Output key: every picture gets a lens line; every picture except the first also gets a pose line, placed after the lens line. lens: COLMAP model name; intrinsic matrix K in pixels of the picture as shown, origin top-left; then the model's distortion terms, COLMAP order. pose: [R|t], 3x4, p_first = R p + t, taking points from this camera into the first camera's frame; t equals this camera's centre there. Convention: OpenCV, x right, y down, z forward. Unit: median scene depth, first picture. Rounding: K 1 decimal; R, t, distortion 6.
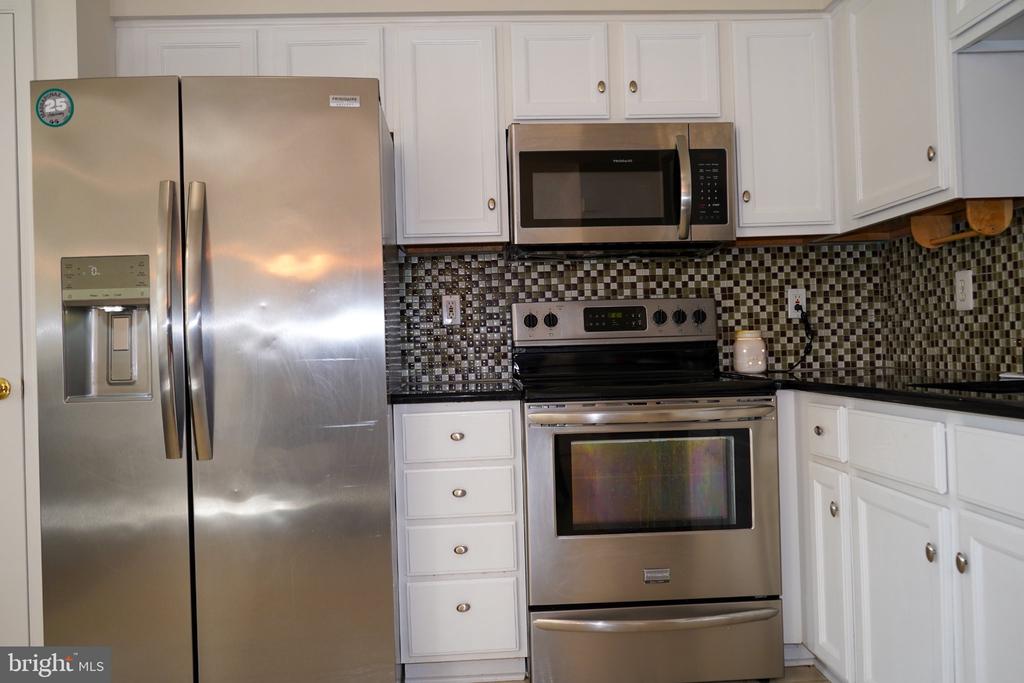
lens RADIAL K [[814.8, 0, 514.0], [0, 814.8, 342.5], [0, 0, 1]] dist [-0.018340, 0.021016]
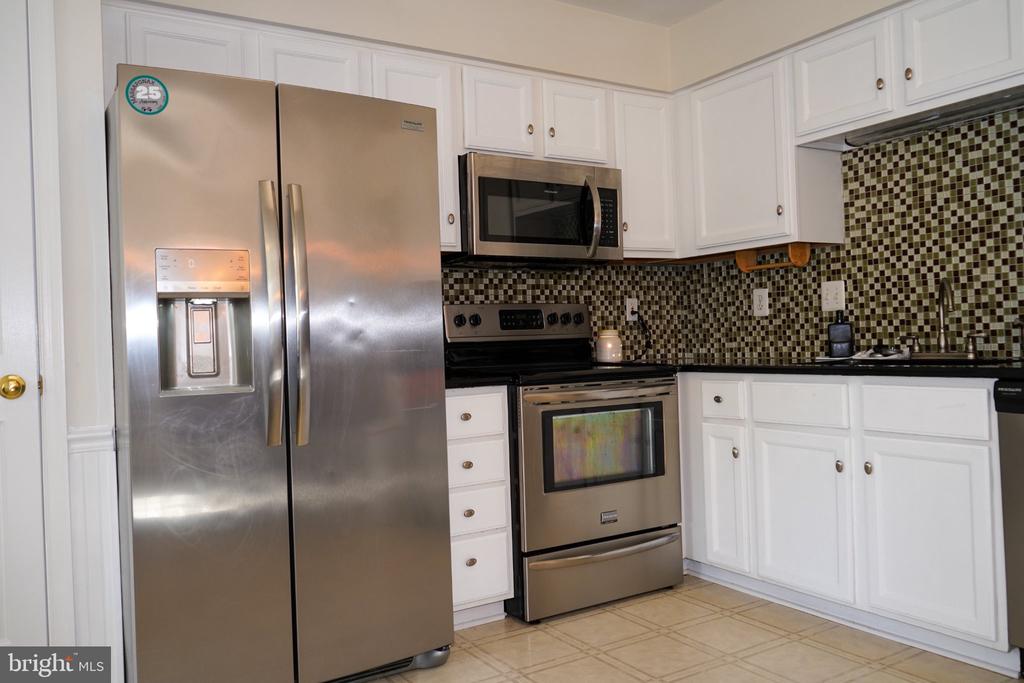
lens RADIAL K [[814.8, 0, 516.2], [0, 814.8, 342.4], [0, 0, 1]] dist [-0.018340, 0.021016]
pose [[0.873886, -0.001360, 0.486129, -0.510892], [0.005727, 0.999955, -0.007498, 0.014905], [-0.486097, 0.009336, 0.873855, -0.054697]]
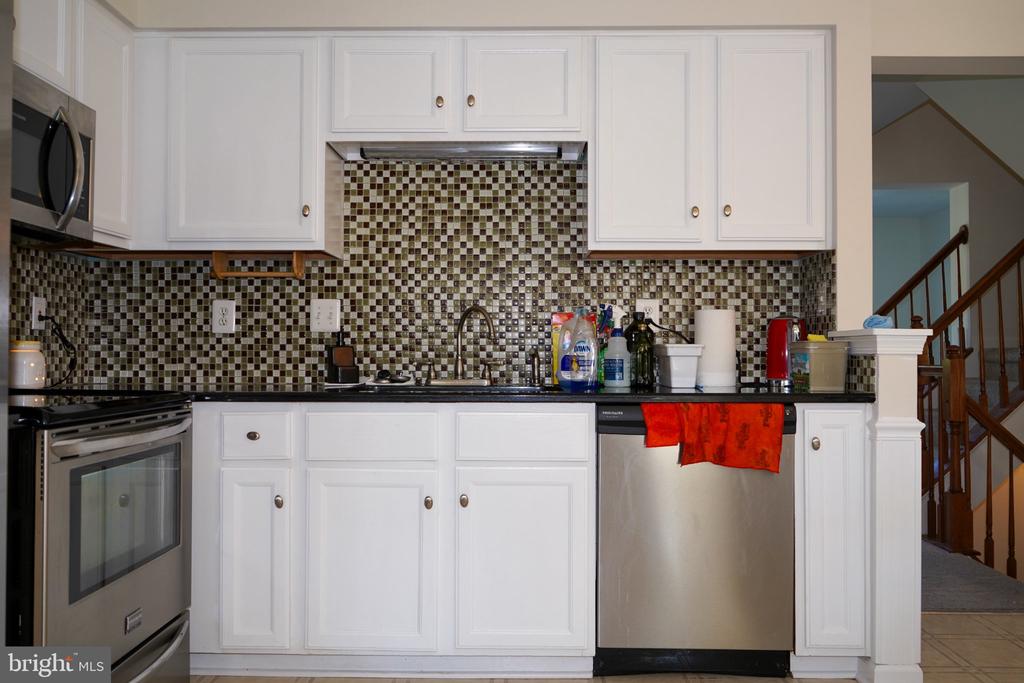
lens RADIAL K [[814.8, 0, 507.1], [0, 814.8, 342.2], [0, 0, 1]] dist [-0.018340, 0.021016]
pose [[0.066213, 0.044013, 0.996834, -0.589936], [-0.008904, 0.999013, -0.043518, 0.021406], [-0.997766, -0.005994, 0.066539, 0.479483]]
